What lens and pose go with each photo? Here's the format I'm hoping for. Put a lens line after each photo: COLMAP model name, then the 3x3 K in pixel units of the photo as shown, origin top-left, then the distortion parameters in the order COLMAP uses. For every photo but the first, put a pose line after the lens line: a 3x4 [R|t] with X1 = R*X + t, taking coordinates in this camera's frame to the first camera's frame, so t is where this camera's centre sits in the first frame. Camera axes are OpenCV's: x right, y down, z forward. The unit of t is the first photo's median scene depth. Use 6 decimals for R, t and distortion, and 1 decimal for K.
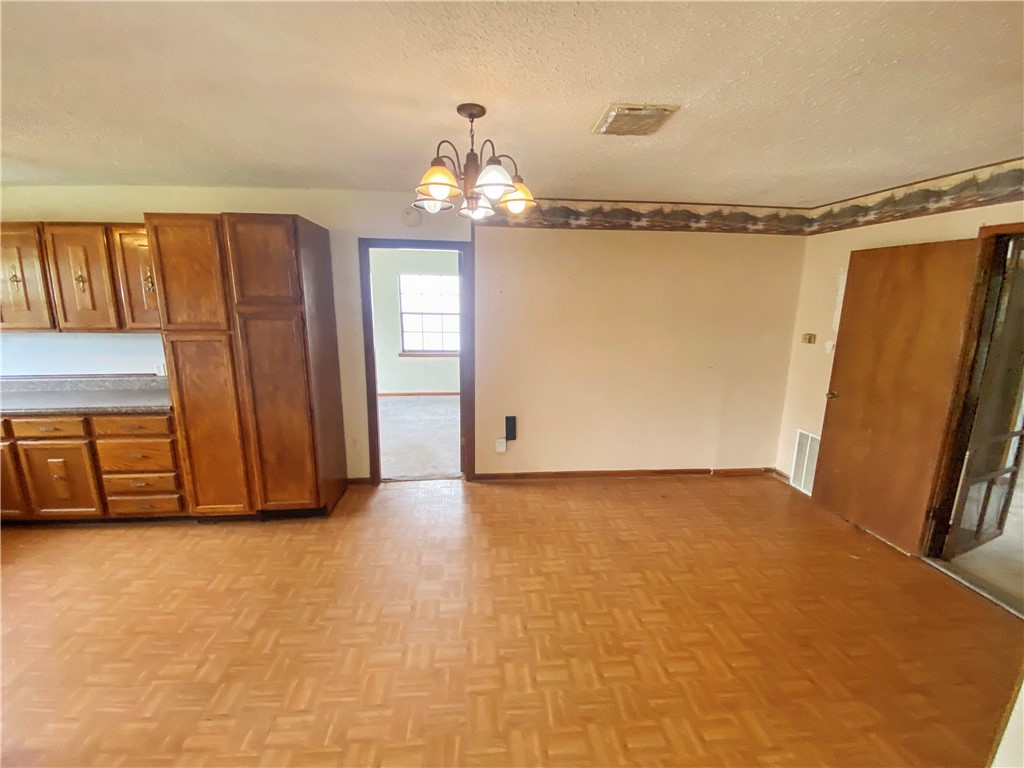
lens RADIAL K [[406.3, 0, 512.0], [0, 406.3, 384.0], [0, 0, 1]] dist [0.006416, -0.015532]
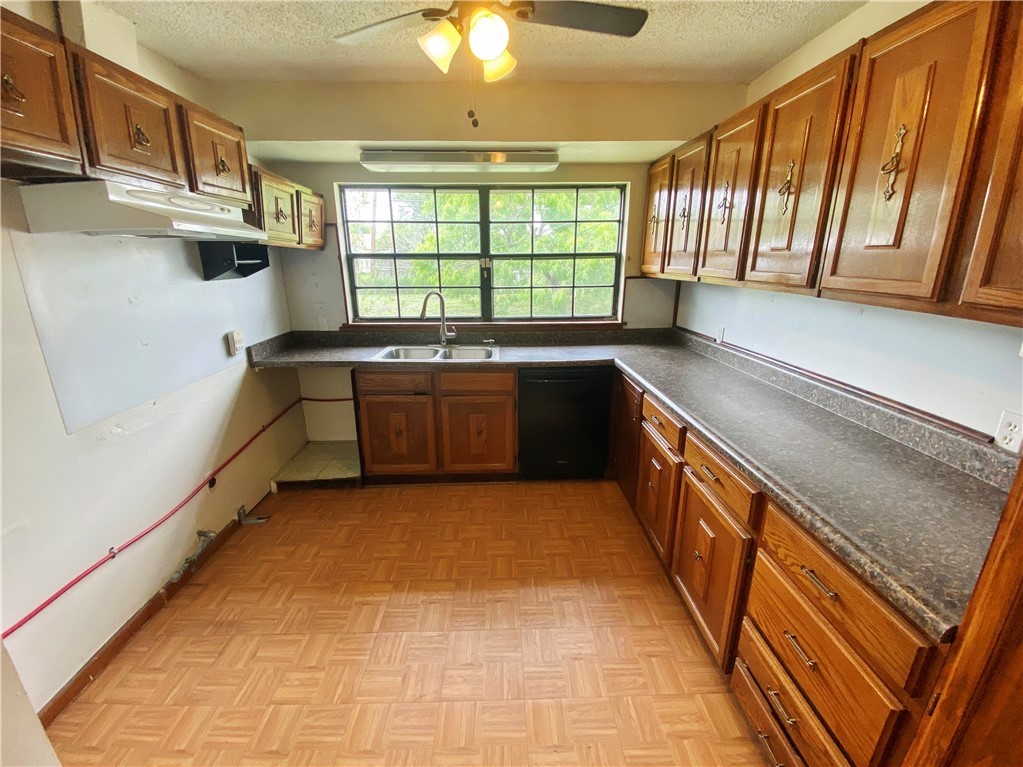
lens RADIAL K [[421.2, 0, 511.5], [0, 421.2, 383.5], [0, 0, 1]] dist [0.047178, -0.035709]
pose [[-0.080673, 0.265825, -0.960640, -0.602807], [-0.199710, 0.939927, 0.276864, -0.103879], [0.976528, 0.214185, -0.022738, 0.697772]]
